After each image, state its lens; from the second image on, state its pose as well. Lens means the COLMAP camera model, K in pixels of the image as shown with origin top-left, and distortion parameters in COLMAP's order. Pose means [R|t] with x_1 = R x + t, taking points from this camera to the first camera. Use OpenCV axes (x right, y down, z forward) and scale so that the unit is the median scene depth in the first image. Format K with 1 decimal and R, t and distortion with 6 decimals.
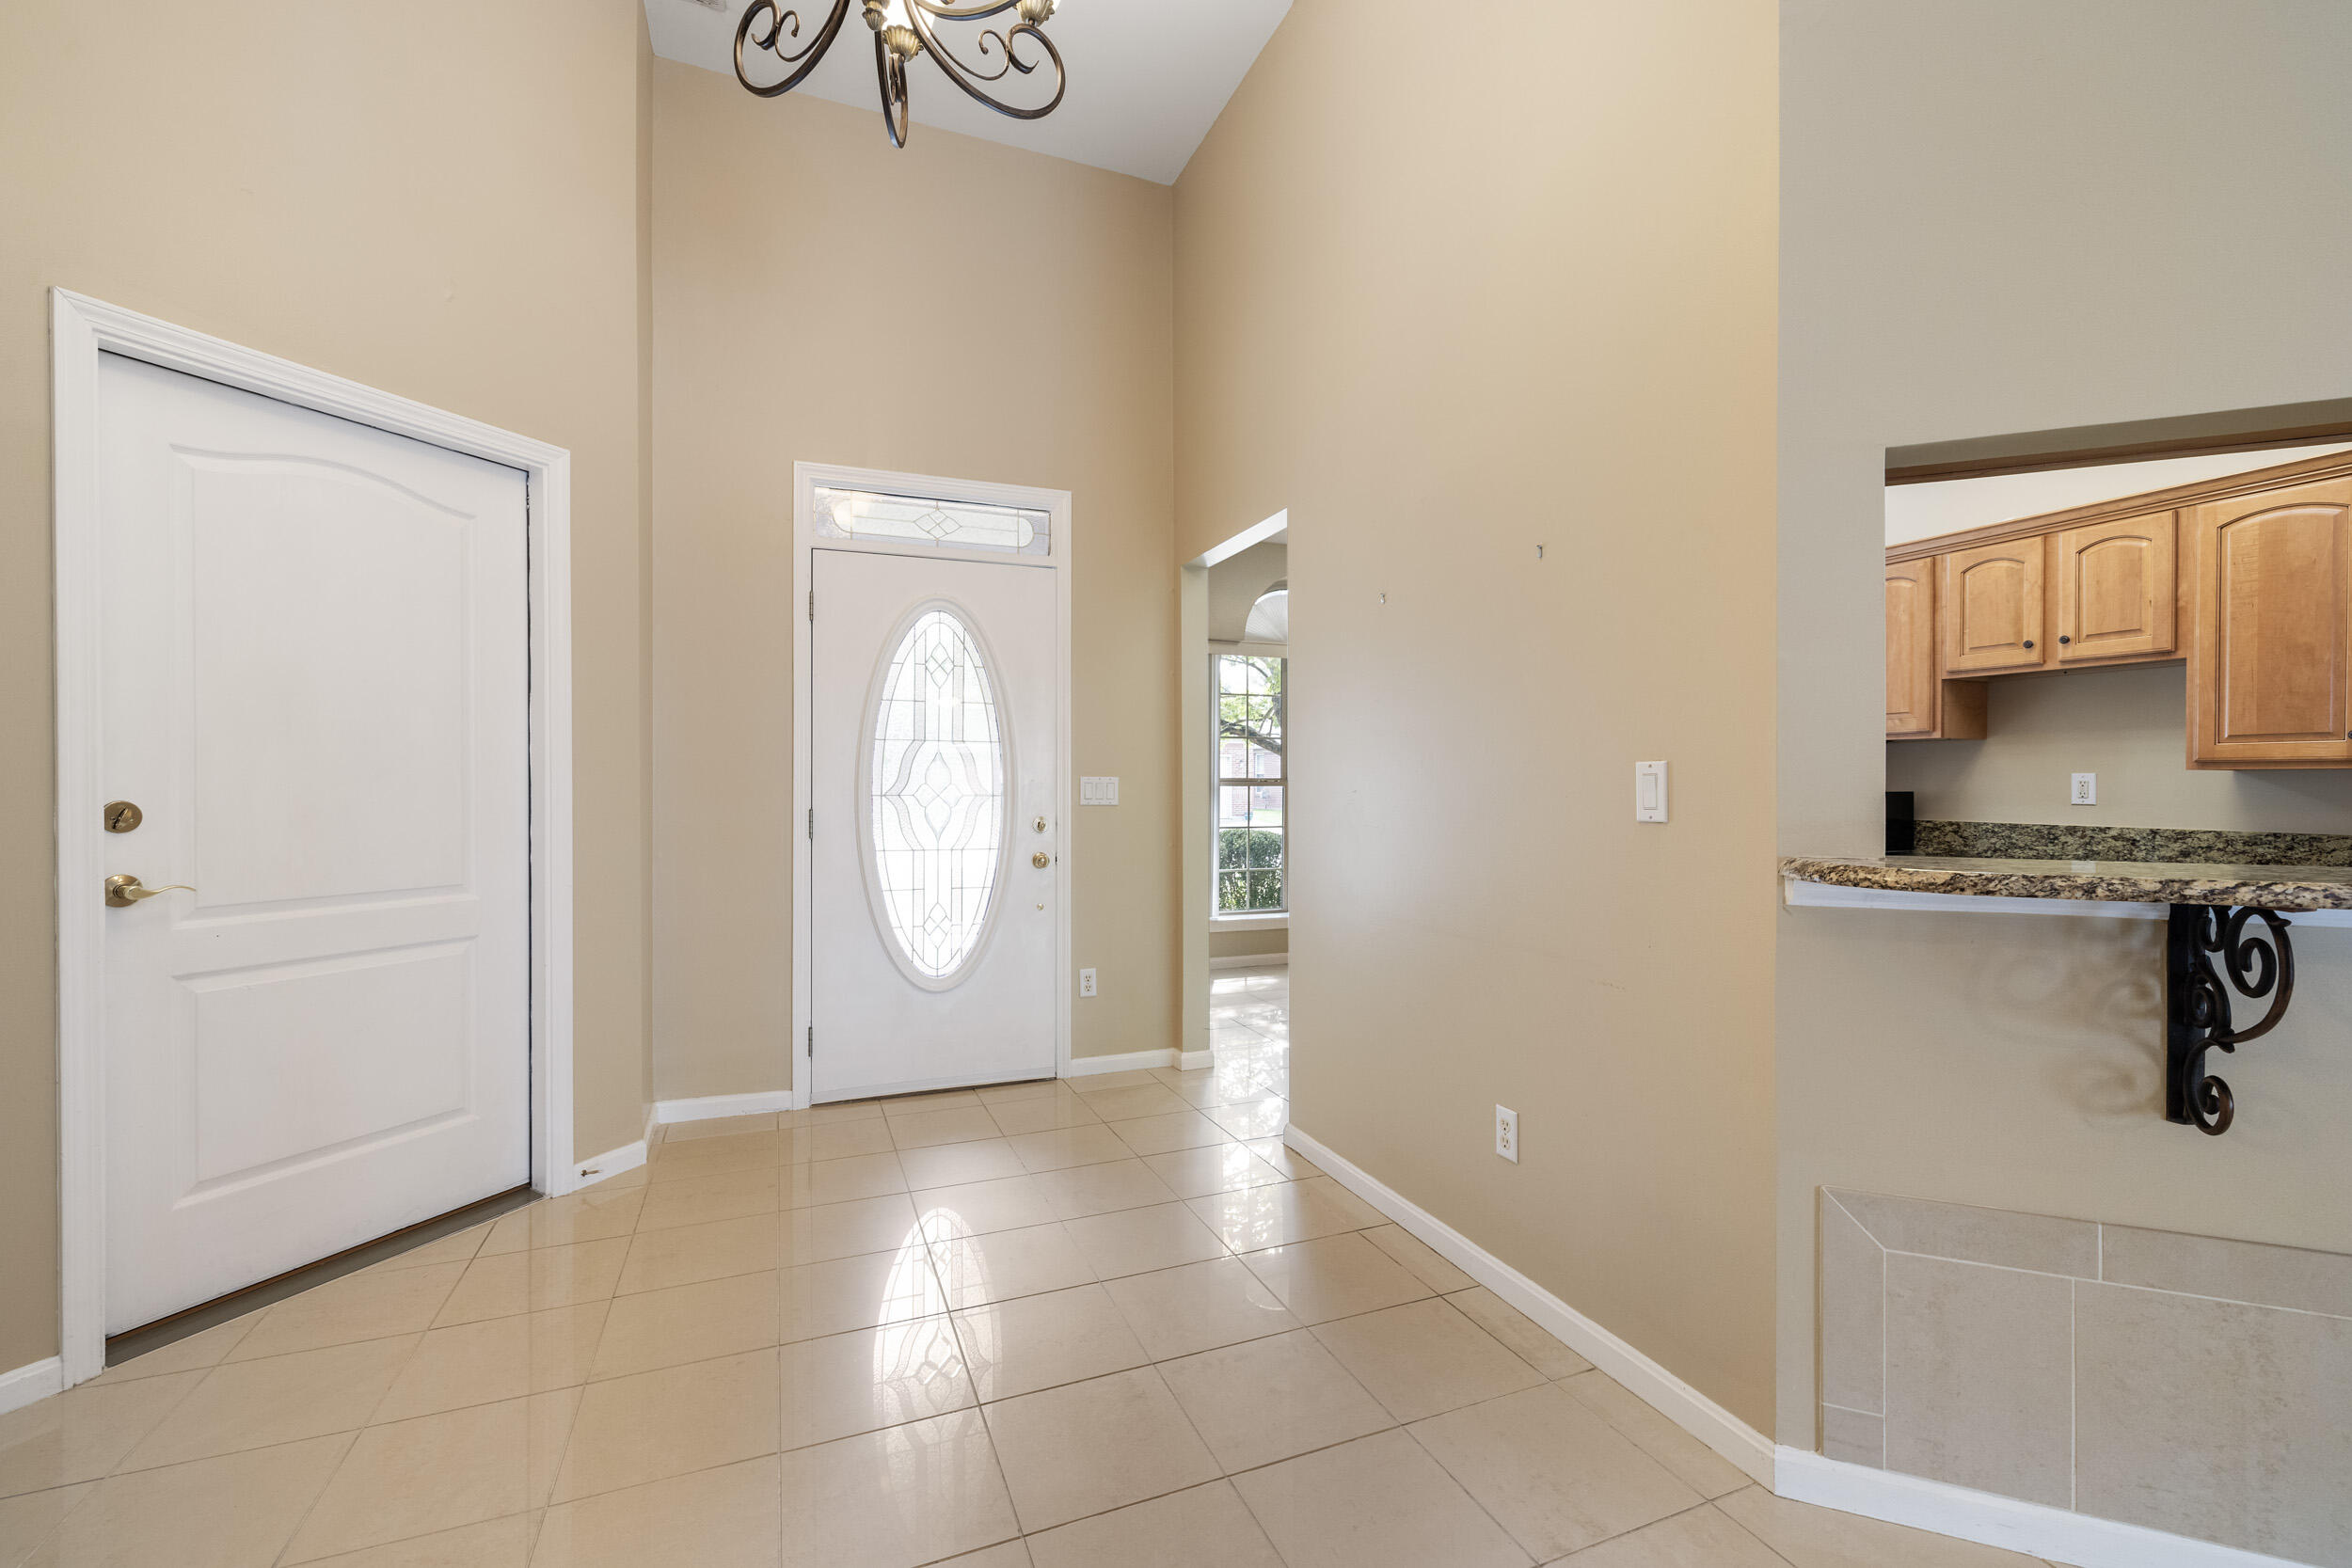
lens RADIAL K [[994.7, 0, 1170.6], [0, 994.7, 788.1], [0, 0, 1]] dist [-0.000901, 0.000159]
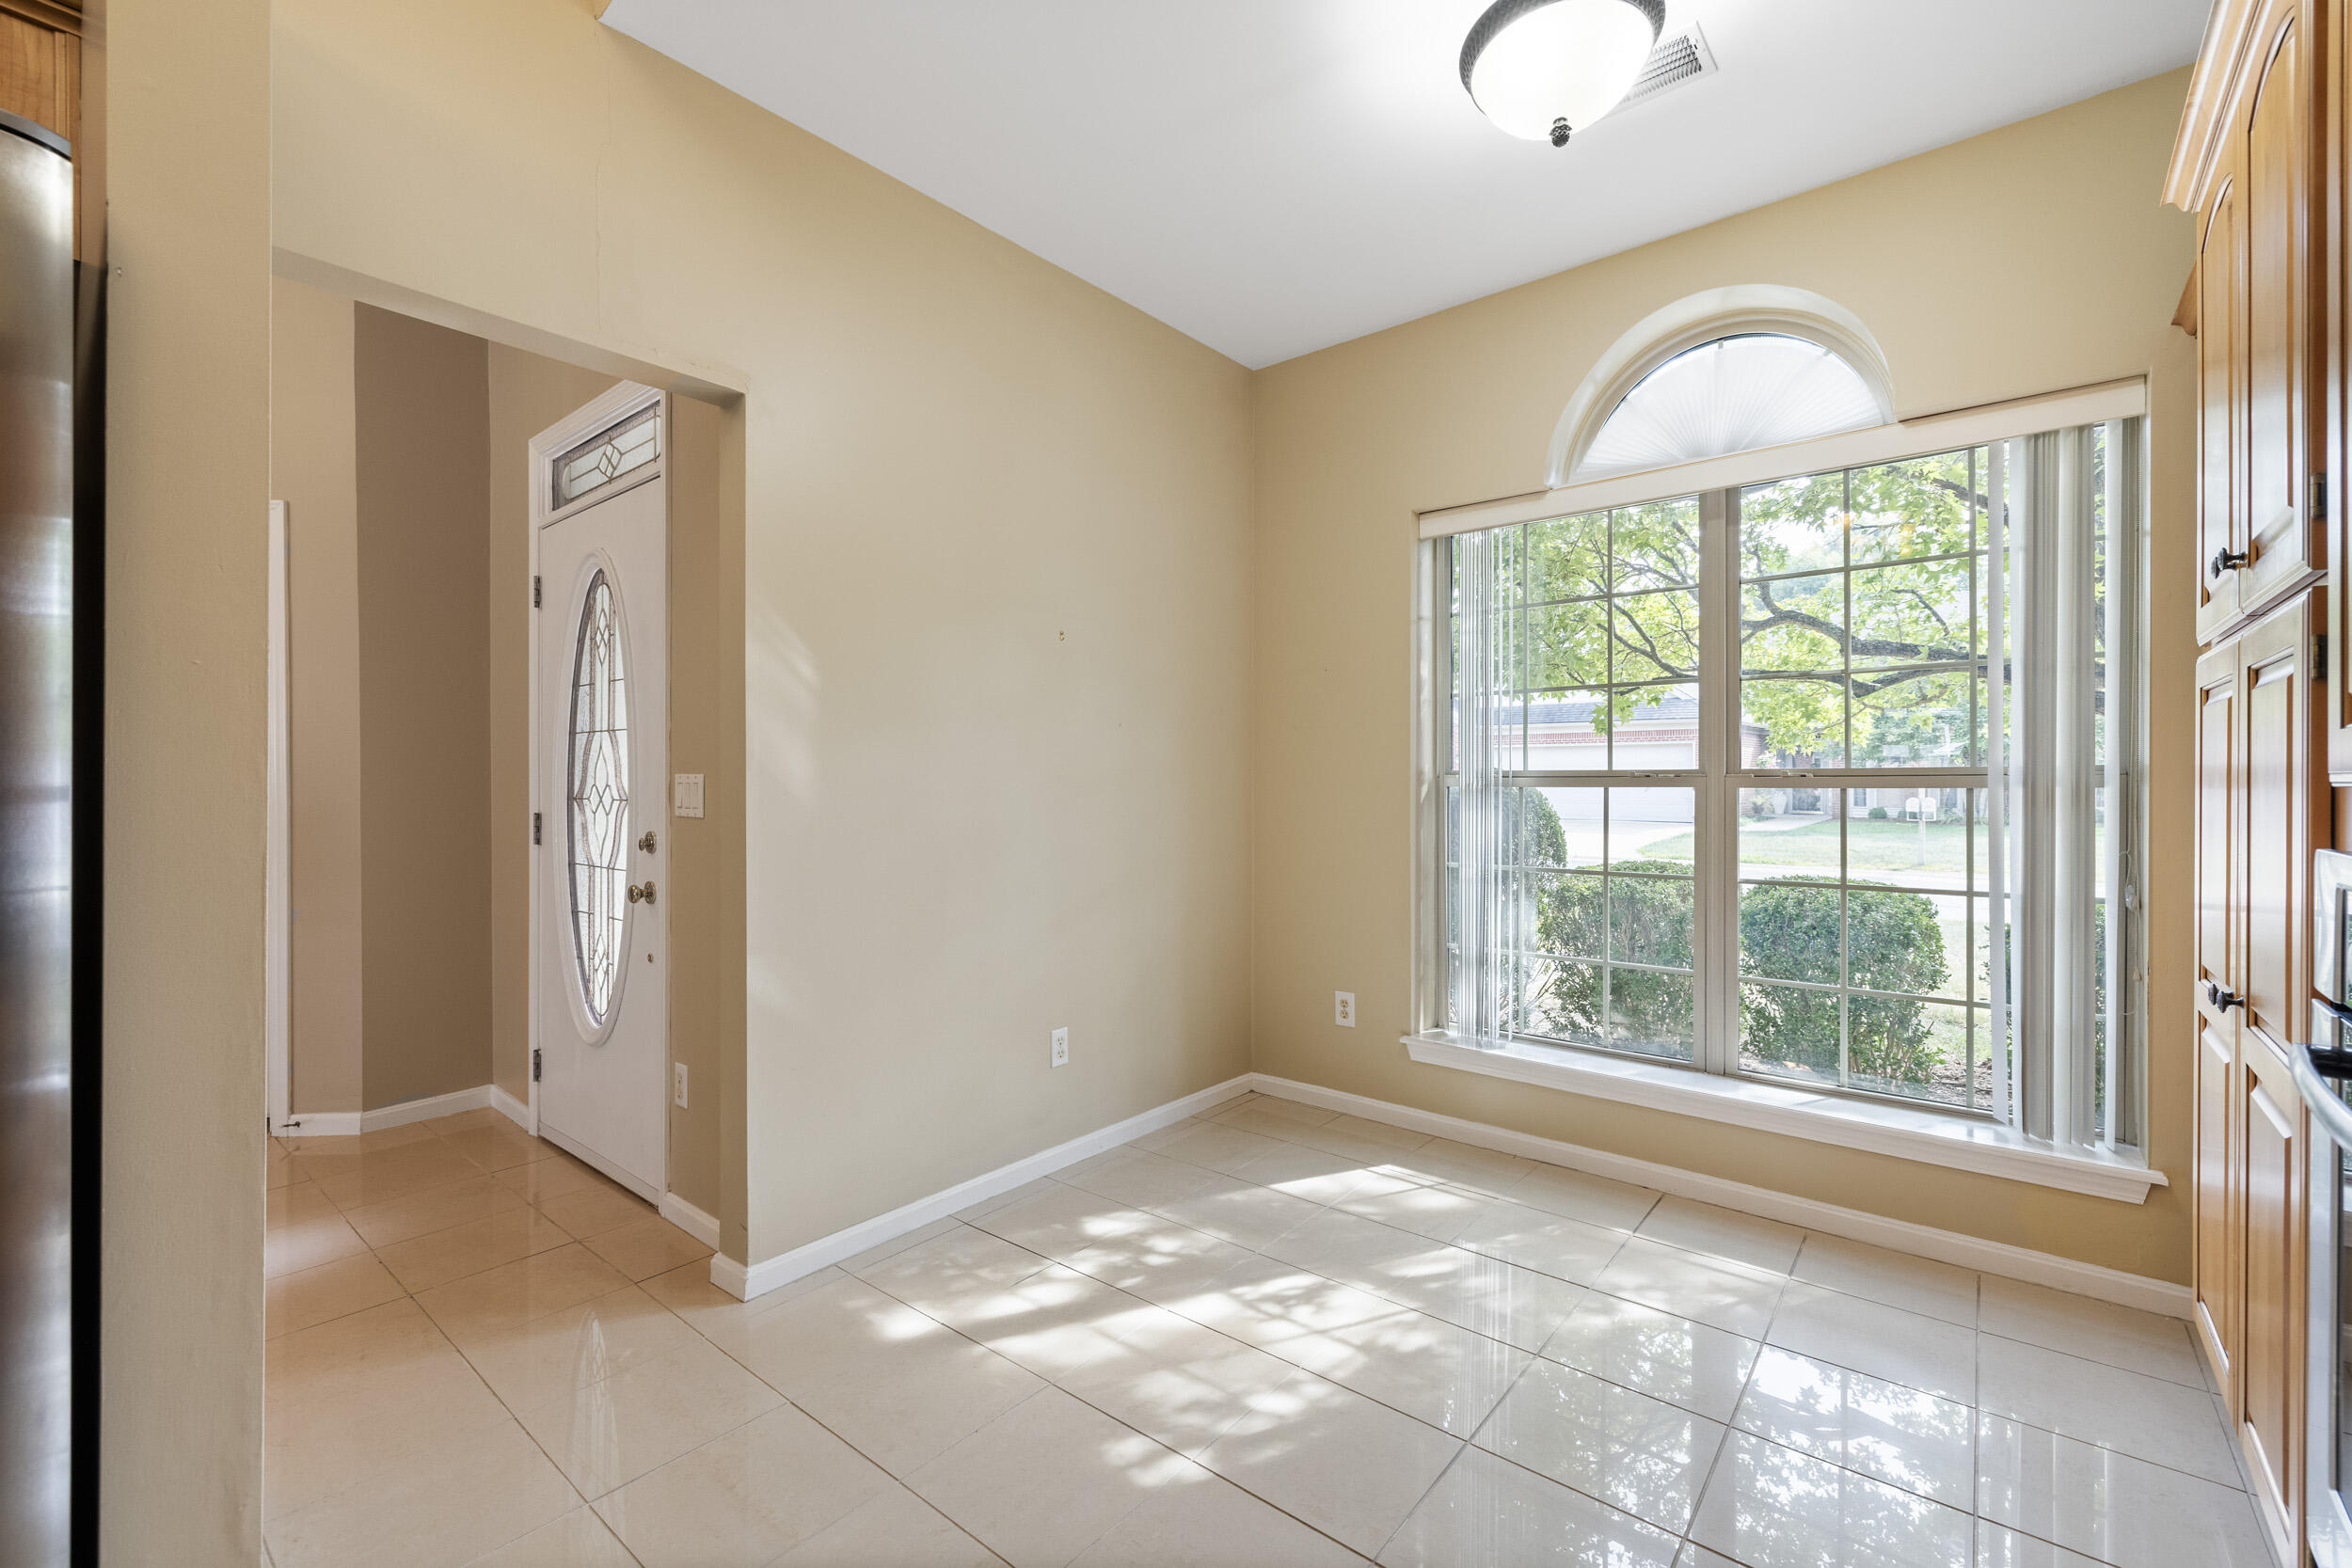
lens RADIAL K [[994.7, 0, 1175.0], [0, 994.7, 782.8], [0, 0, 1]] dist [-0.000901, 0.000159]
pose [[0.484679, -0.001083, -0.874692, 0.662686], [-0.001321, 0.999997, -0.001970, -0.005086], [0.874691, 0.002110, 0.484676, 0.974948]]
